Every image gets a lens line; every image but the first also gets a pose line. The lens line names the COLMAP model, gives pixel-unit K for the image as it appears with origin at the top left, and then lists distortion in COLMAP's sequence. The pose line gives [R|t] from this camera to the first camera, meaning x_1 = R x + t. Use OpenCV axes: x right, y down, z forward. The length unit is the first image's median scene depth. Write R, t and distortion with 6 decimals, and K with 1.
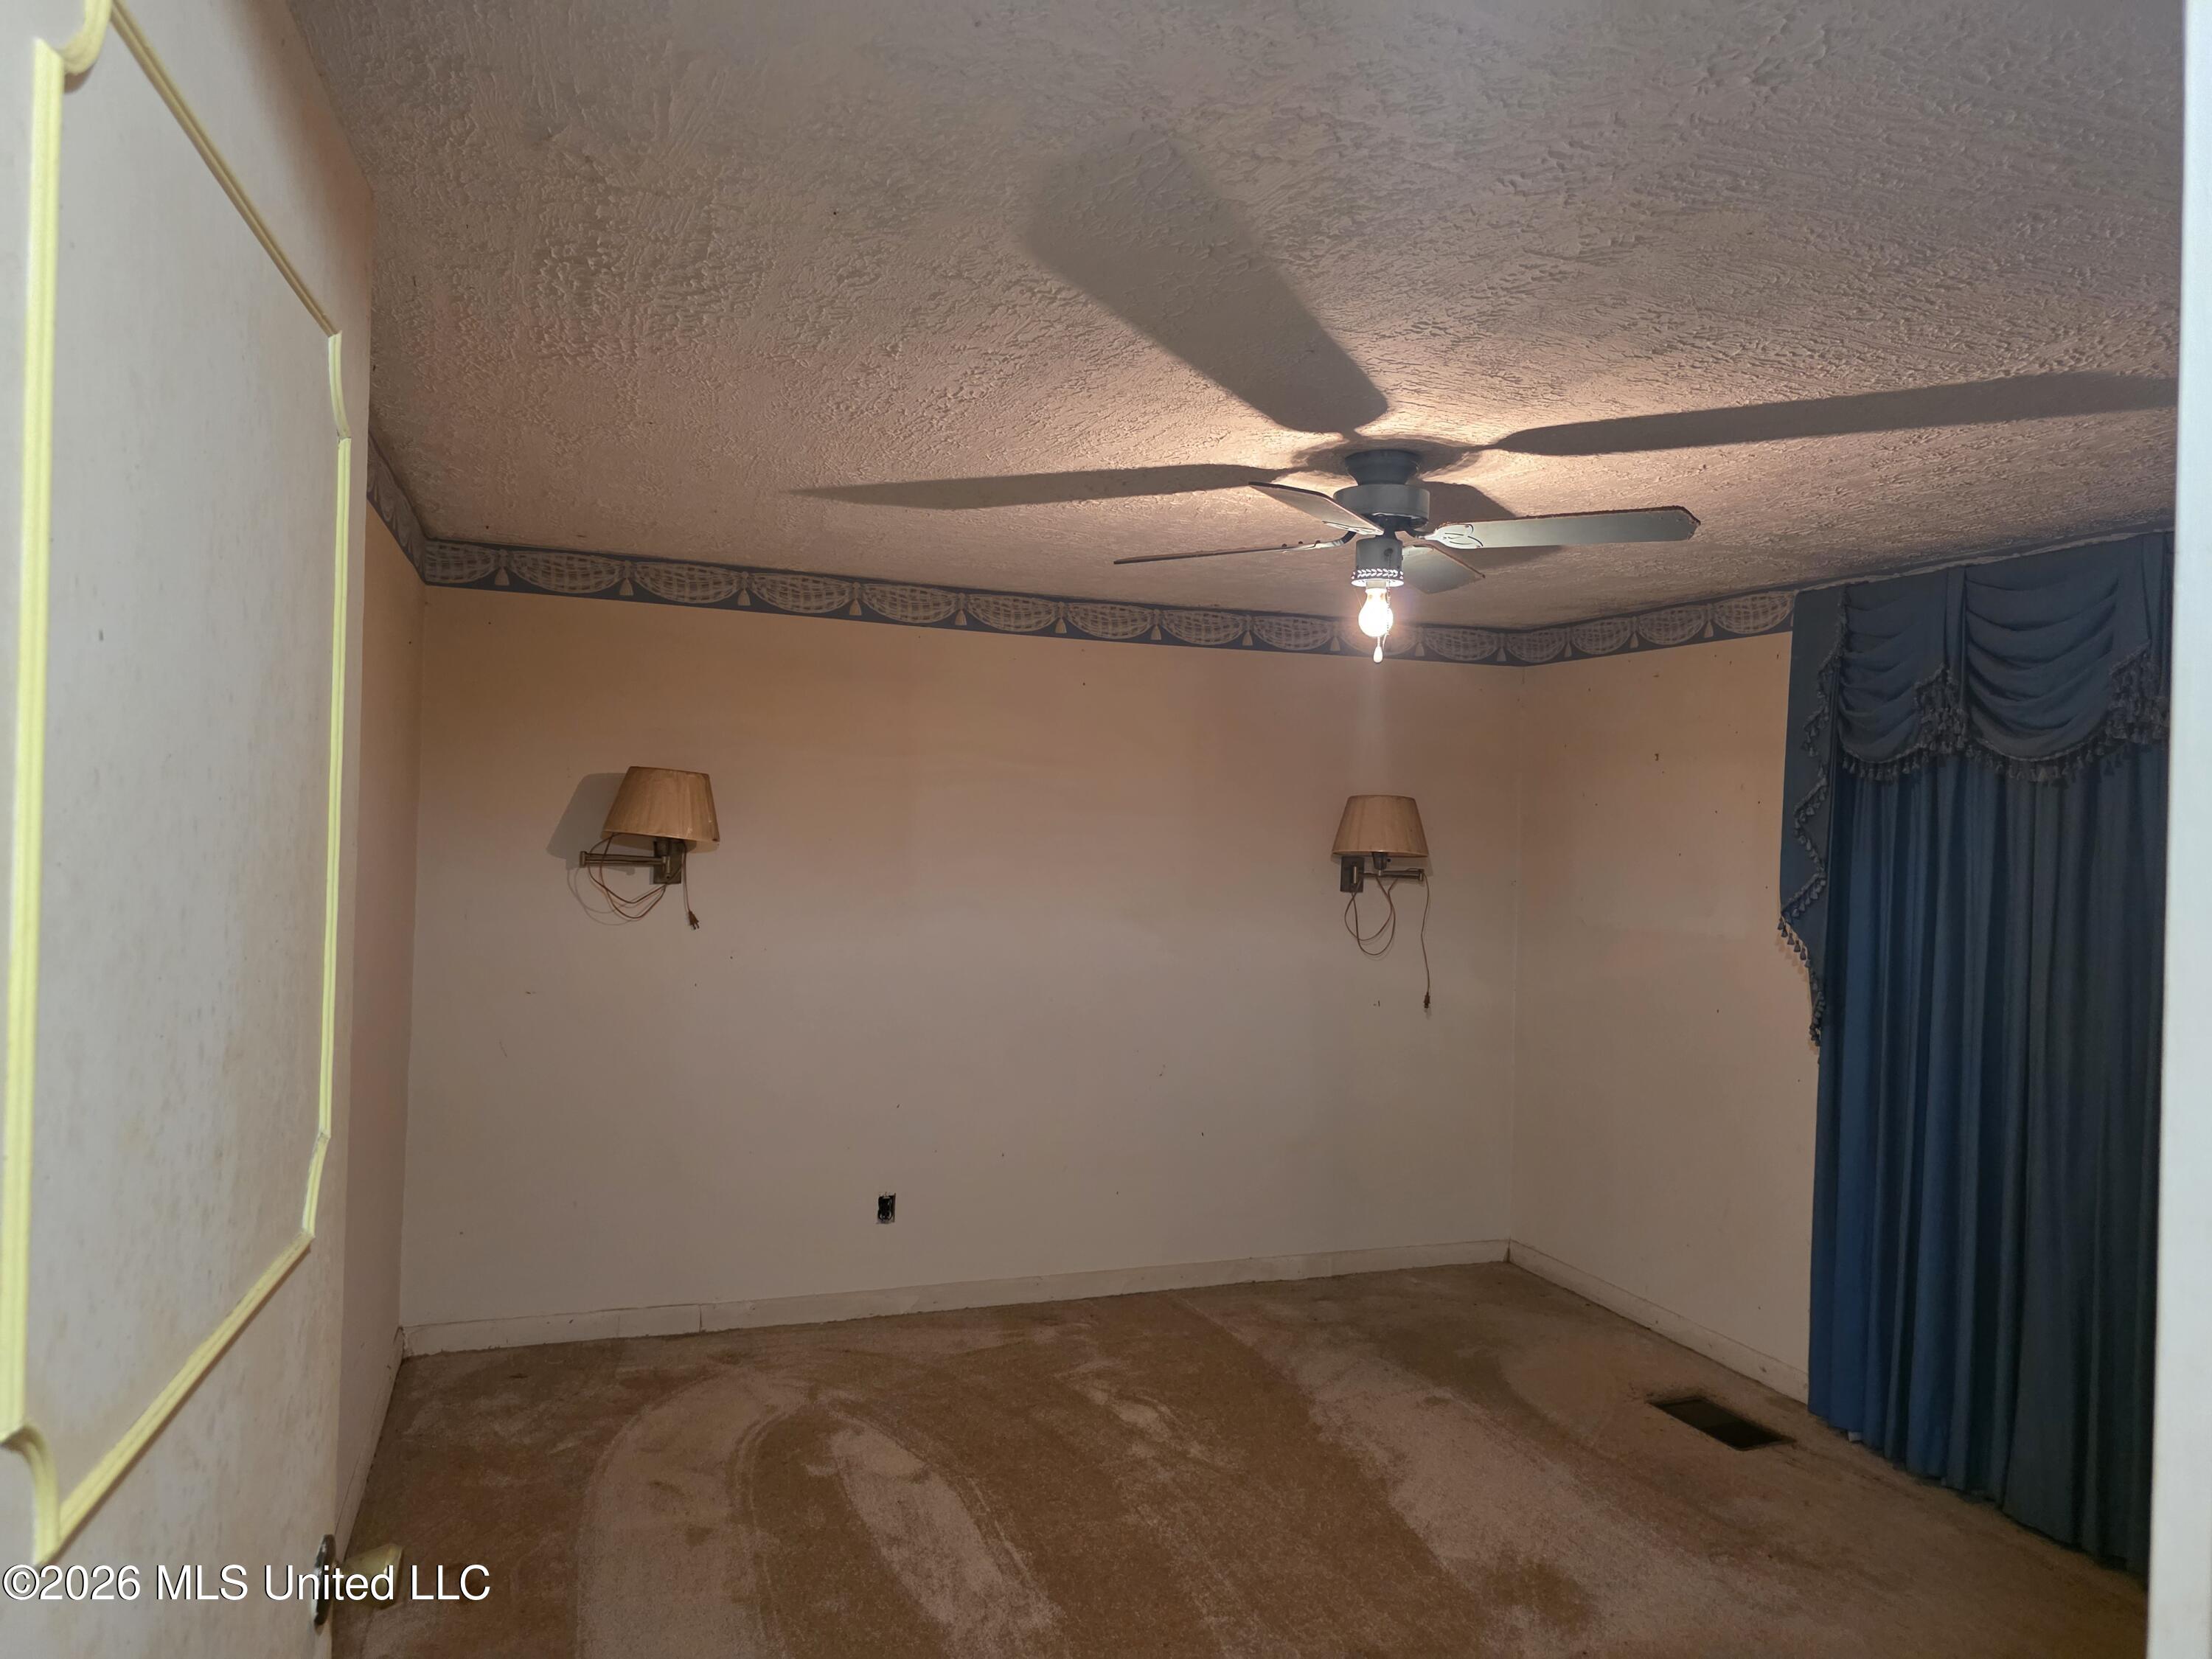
lens RADIAL K [[1486.6, 0, 1164.0], [0, 1486.6, 830.1], [0, 0, 1]] dist [0.076629, -0.083693]
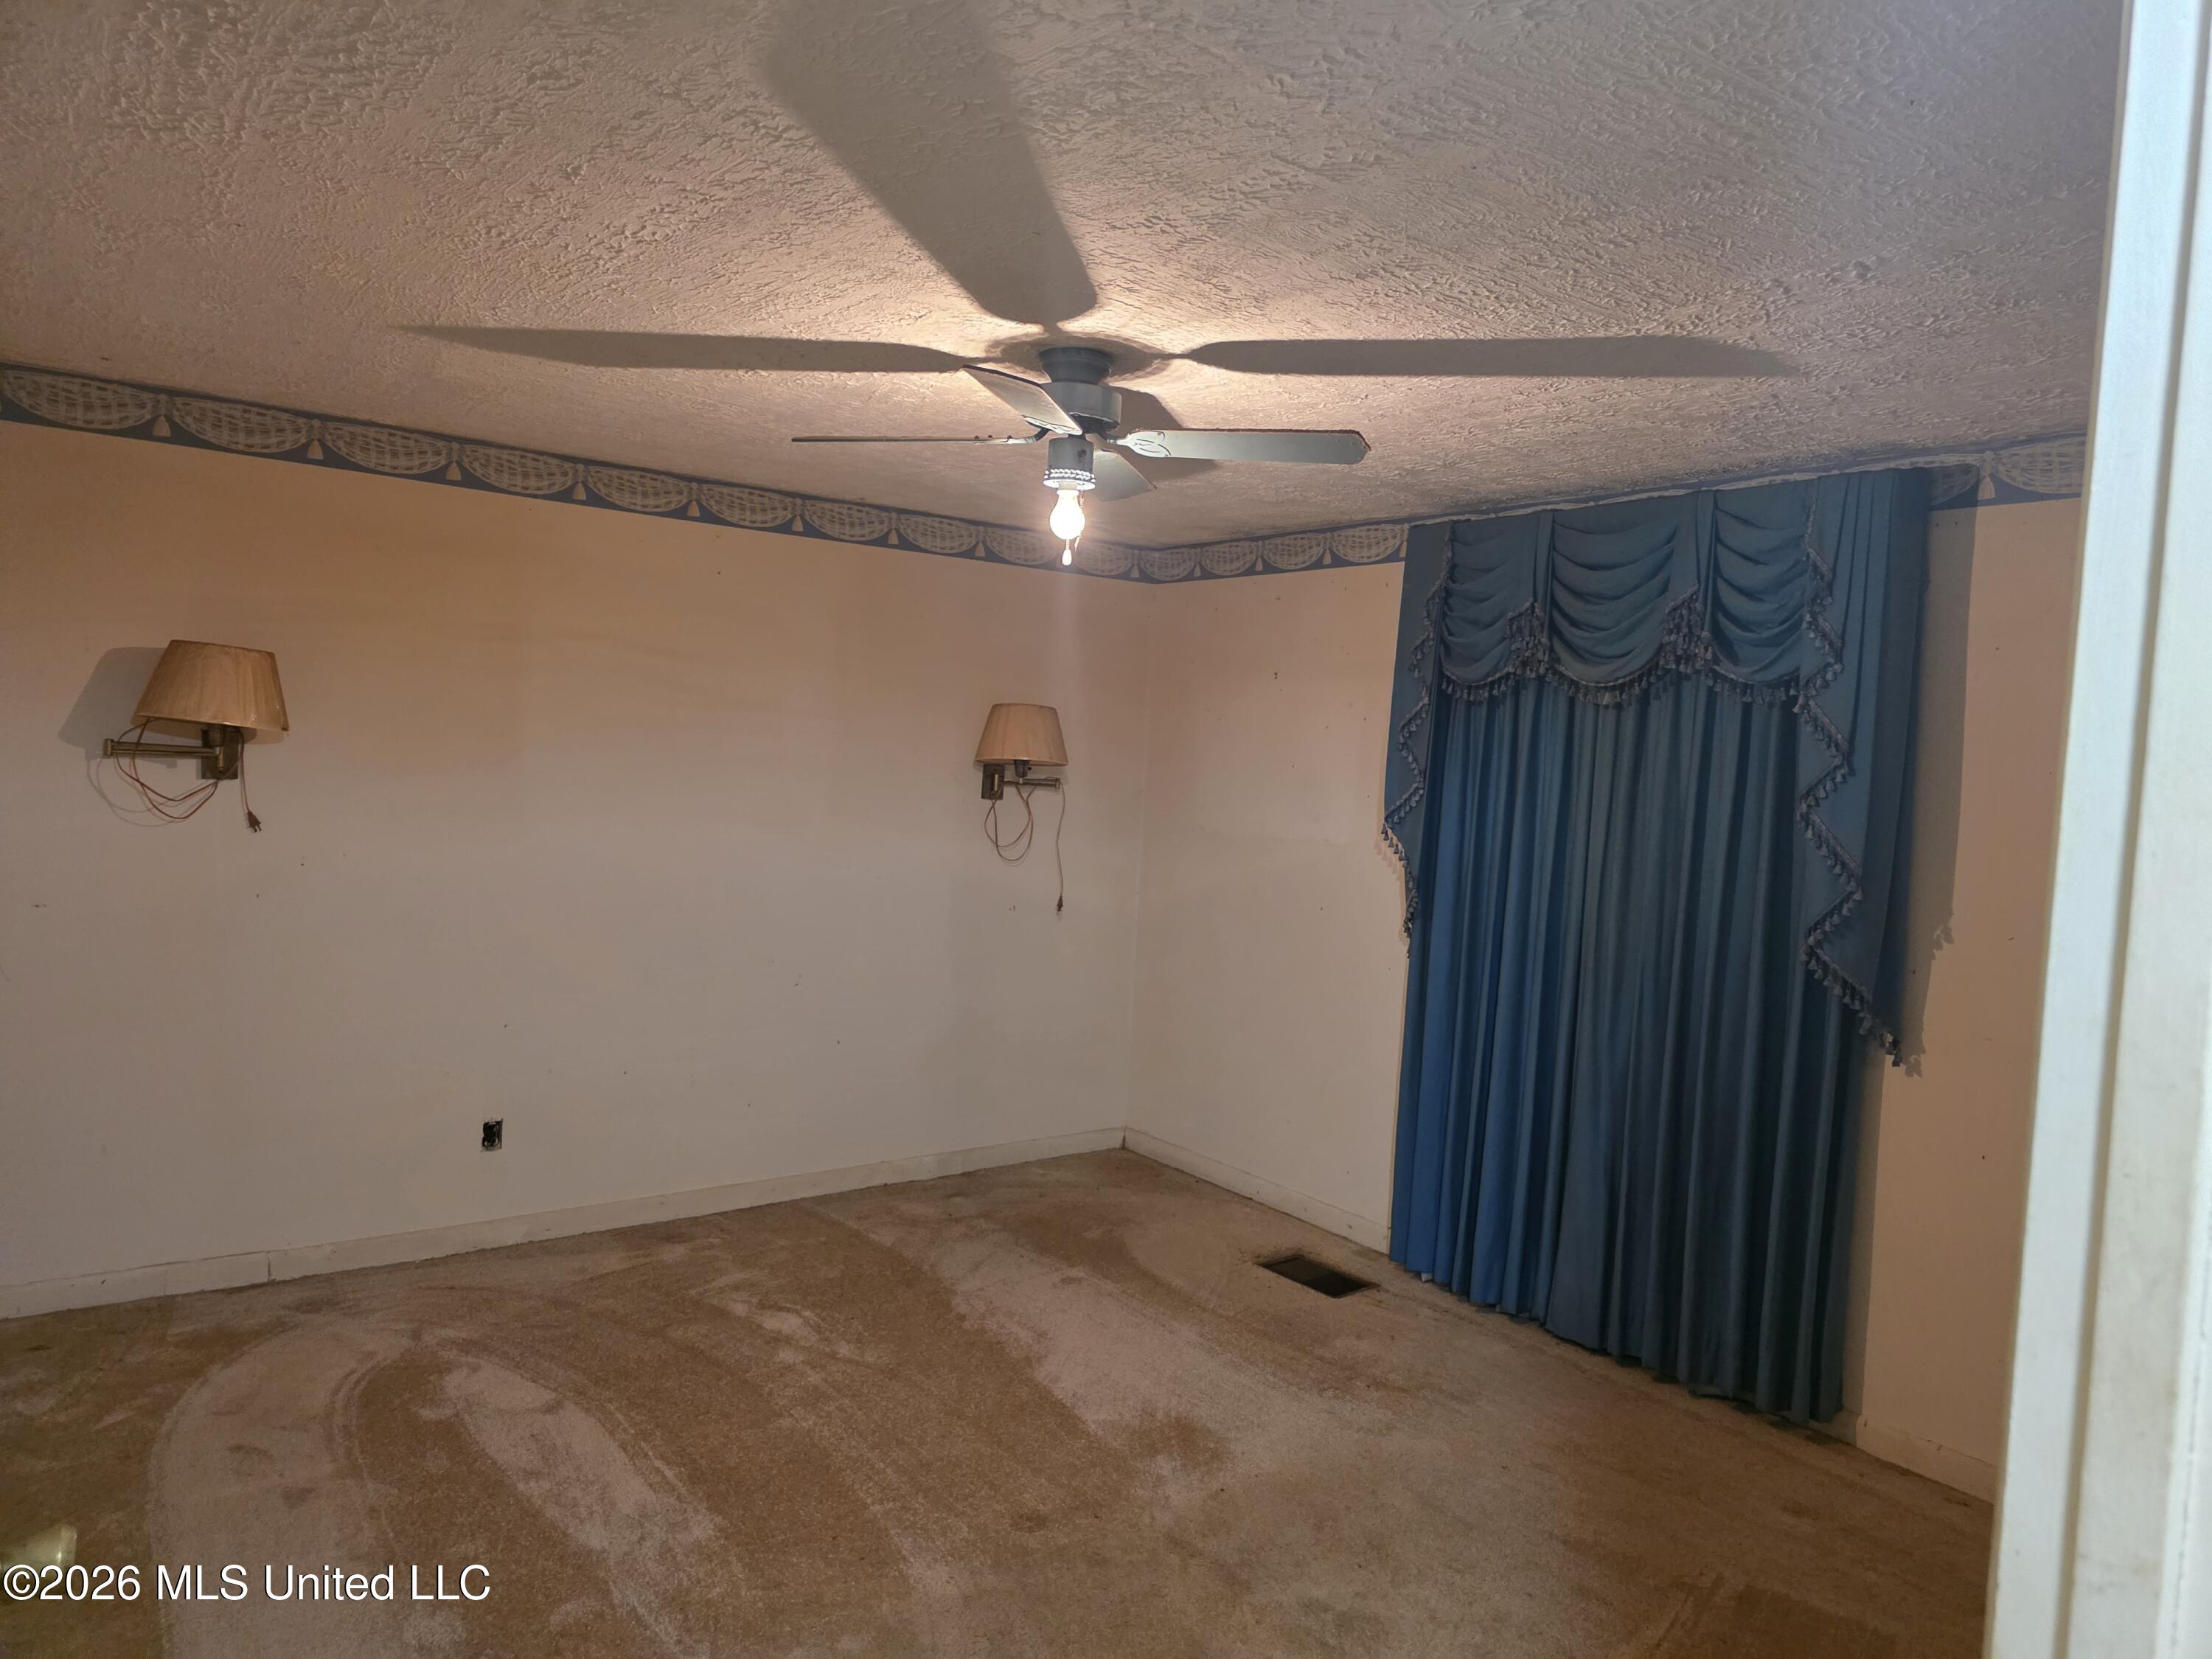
lens RADIAL K [[1468.6, 0, 1106.9], [0, 1468.6, 857.4], [0, 0, 1]] dist [0.065129, -0.056713]
pose [[0.955186, -0.001484, 0.296004, -0.112548], [-0.018921, 0.997636, 0.066060, 0.016522], [-0.295402, -0.068700, 0.952900, 0.029127]]
